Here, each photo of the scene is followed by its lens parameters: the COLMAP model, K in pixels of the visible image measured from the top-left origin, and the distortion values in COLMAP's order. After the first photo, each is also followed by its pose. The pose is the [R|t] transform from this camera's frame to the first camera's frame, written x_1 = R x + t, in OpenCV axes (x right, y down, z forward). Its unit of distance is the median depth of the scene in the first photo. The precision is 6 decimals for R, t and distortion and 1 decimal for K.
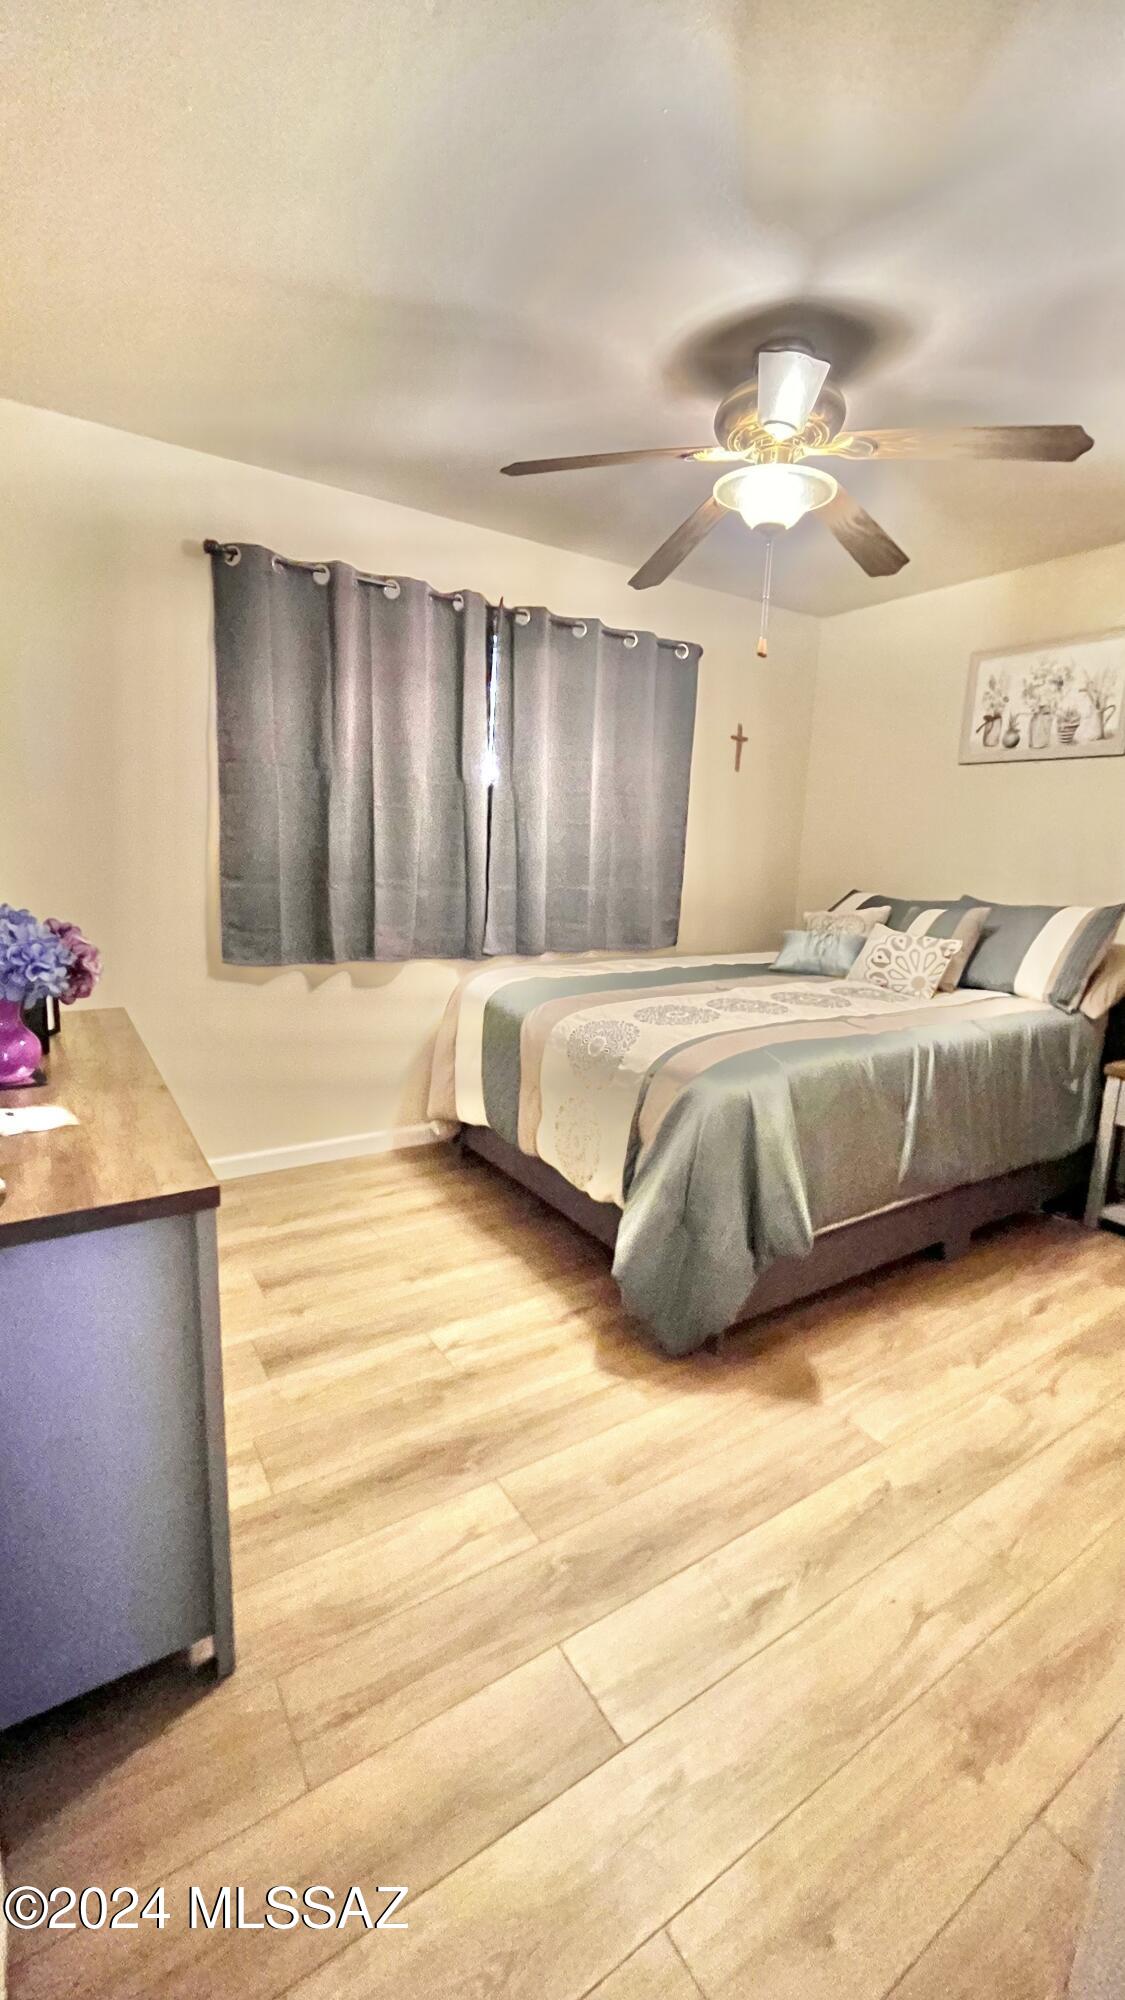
lens RADIAL K [[811.1, 0, 565.9], [0, 811.1, 997.4], [0, 0, 1]] dist [-0.002429, 0.000007]
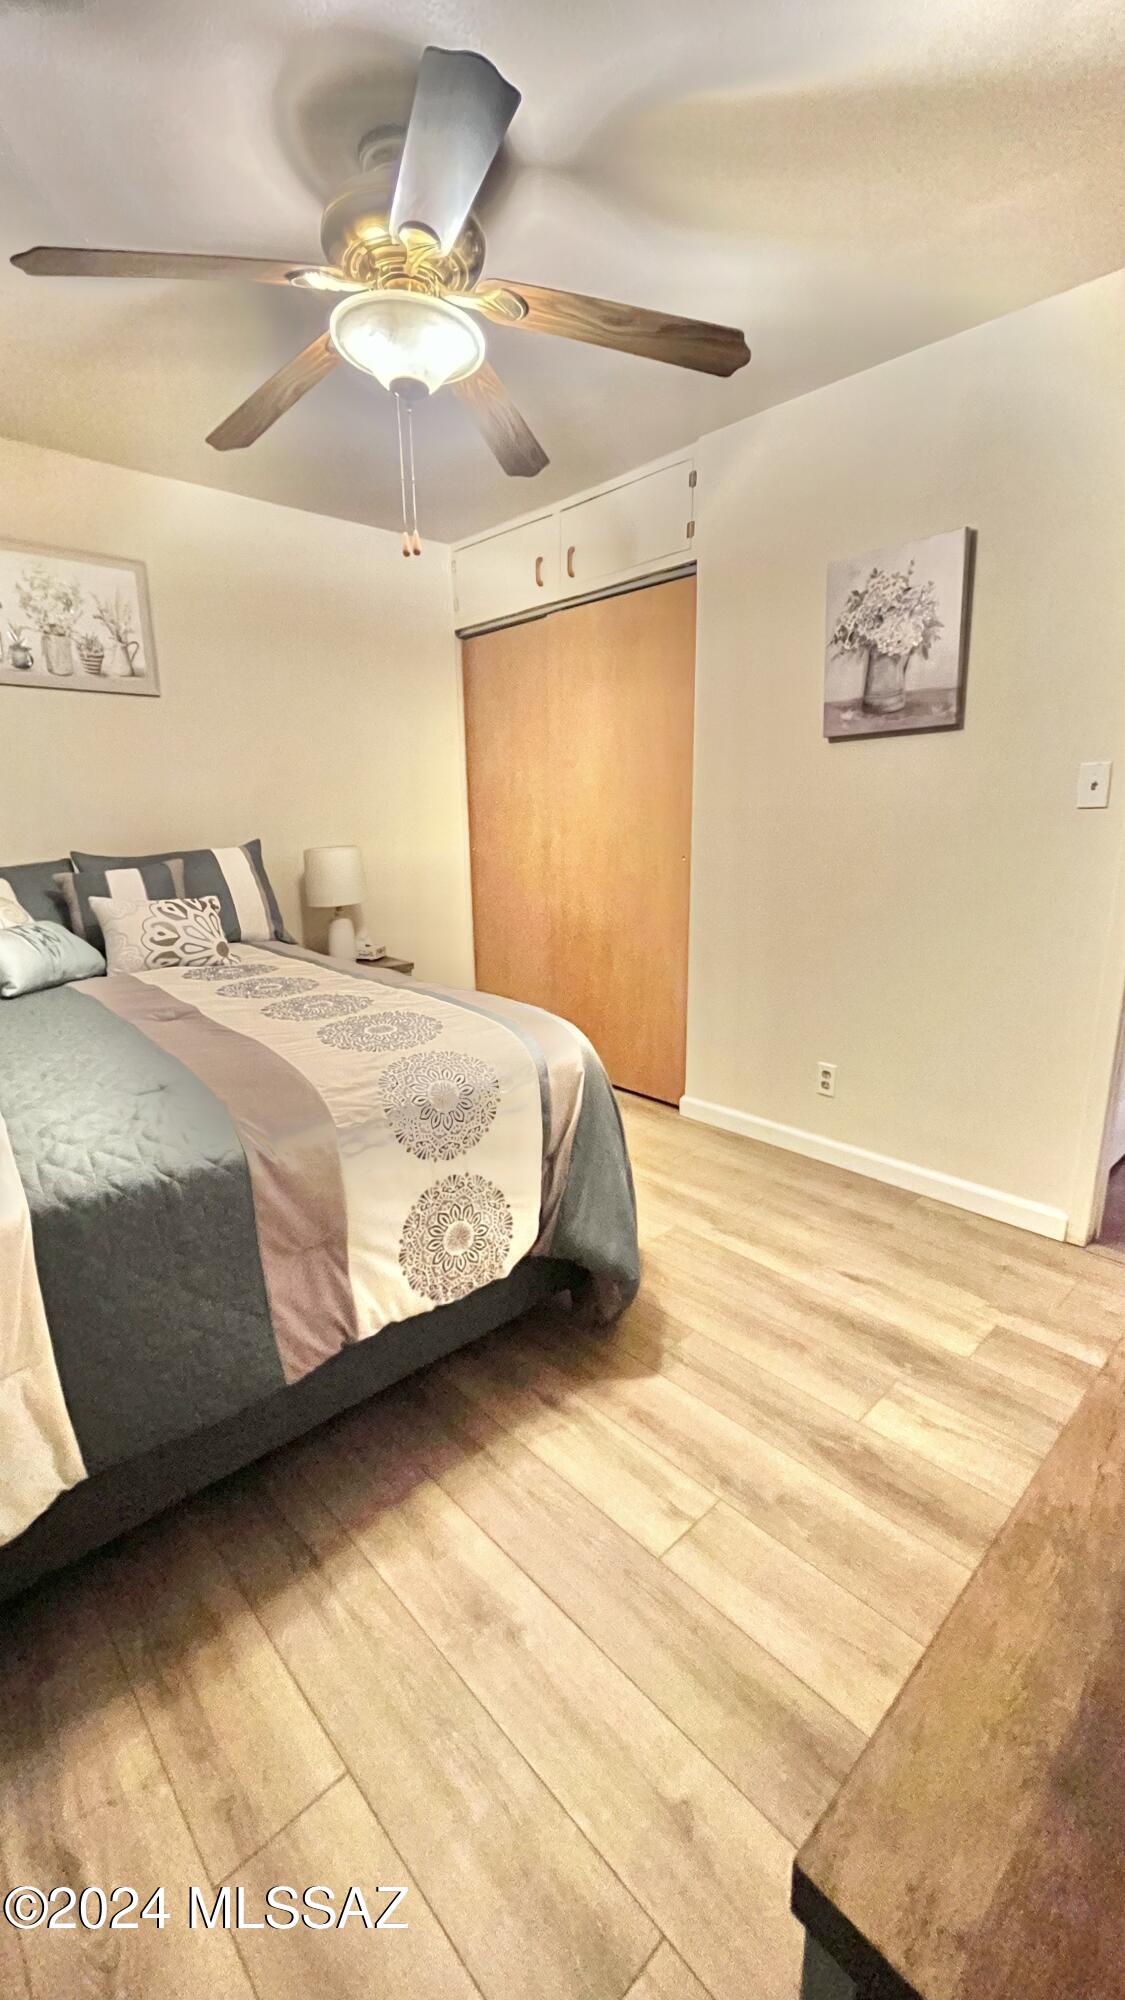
lens RADIAL K [[811.1, 0, 570.8], [0, 811.1, 1001.3], [0, 0, 1]] dist [-0.002429, 0.000007]
pose [[-0.174420, -0.260628, 0.949553, -1.003672], [0.197899, 0.935379, 0.293090, -0.310222], [-0.964579, 0.239036, -0.111571, 1.580592]]
